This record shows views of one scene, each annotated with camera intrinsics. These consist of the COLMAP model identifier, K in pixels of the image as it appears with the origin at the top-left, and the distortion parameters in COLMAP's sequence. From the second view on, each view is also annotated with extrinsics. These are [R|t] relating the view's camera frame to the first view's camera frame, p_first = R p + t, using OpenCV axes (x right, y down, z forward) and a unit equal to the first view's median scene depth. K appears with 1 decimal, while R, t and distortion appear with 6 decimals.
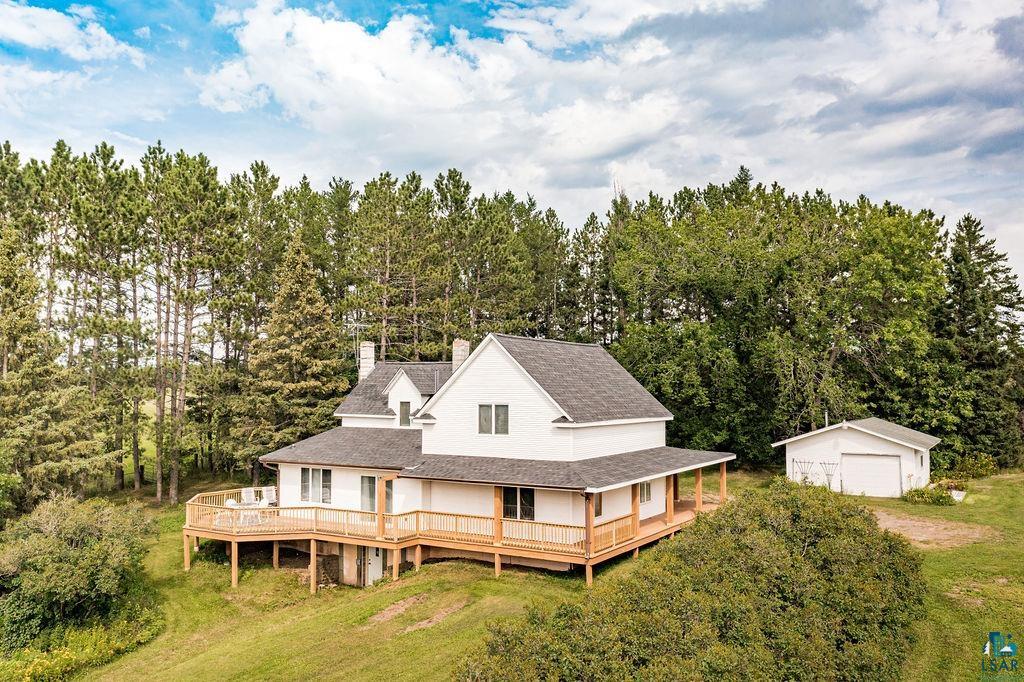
lens RADIAL K [[828.9, 0, 512.0], [0, 828.9, 341.0], [0, 0, 1]] dist [-0.003140, -0.001173]
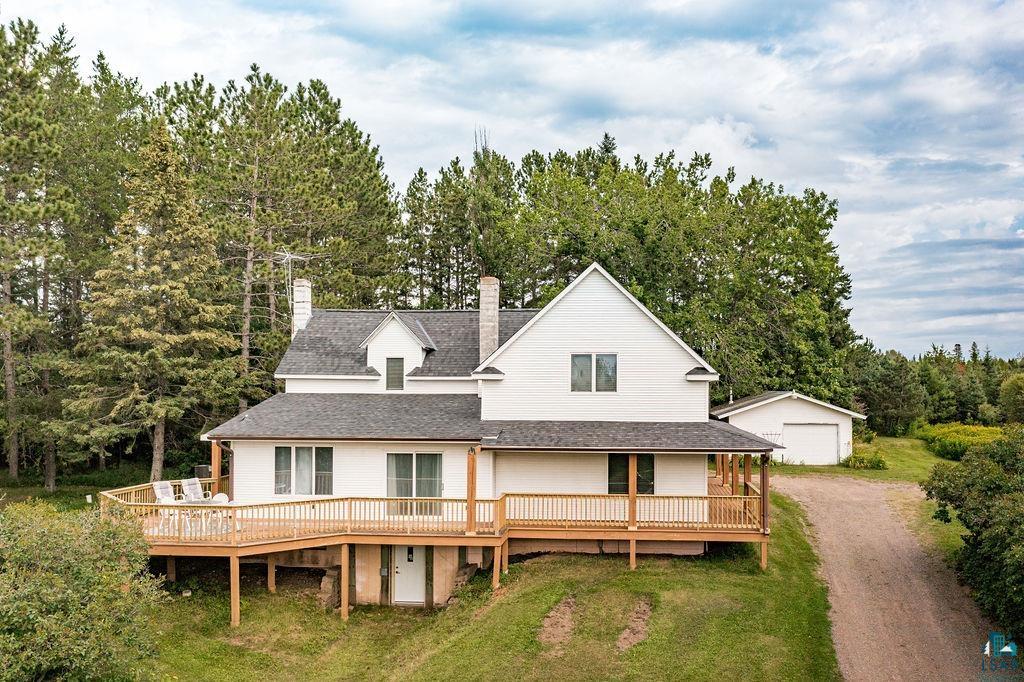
lens RADIAL K [[838.7, 0, 575.5], [0, 838.7, 385.1], [0, 0, 1]] dist [-0.005019, -0.002328]
pose [[0.888240, 0.006447, 0.459334, -0.370822], [-0.031385, 0.998417, 0.046678, 0.064141], [-0.458306, -0.055877, 0.887037, 0.281485]]
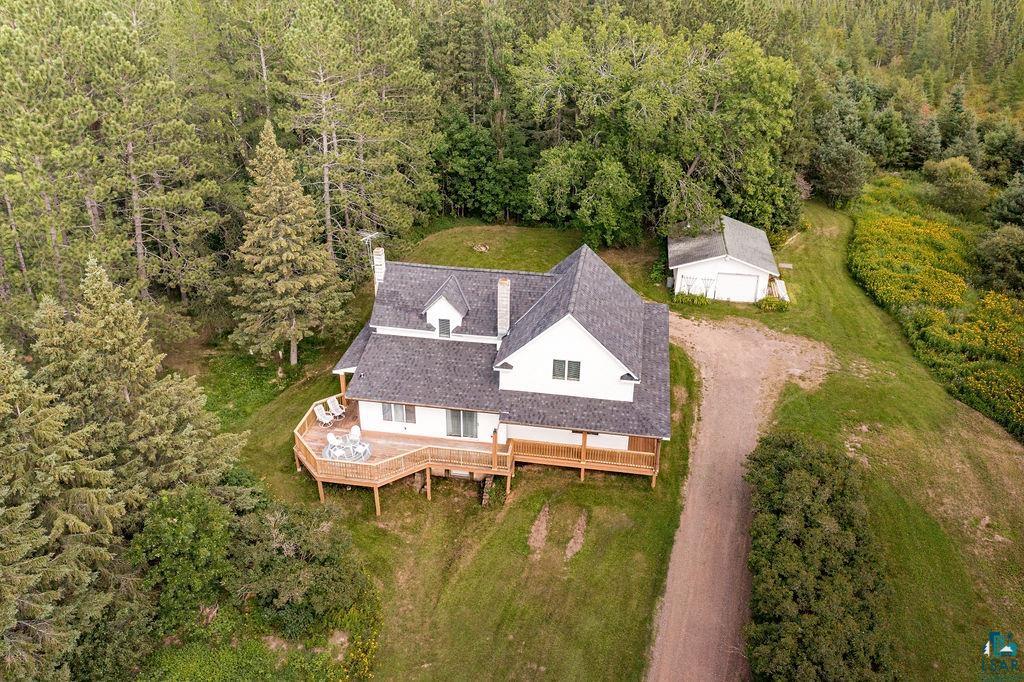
lens RADIAL K [[802.0, 0, 512.0], [0, 802.0, 341.0], [0, 0, 1]] dist [-0.005960, -0.004258]
pose [[0.924216, -0.167536, 0.343157, -0.488403], [-0.033366, 0.859756, 0.509614, -0.543087], [-0.380410, -0.482443, 0.789010, 0.051407]]
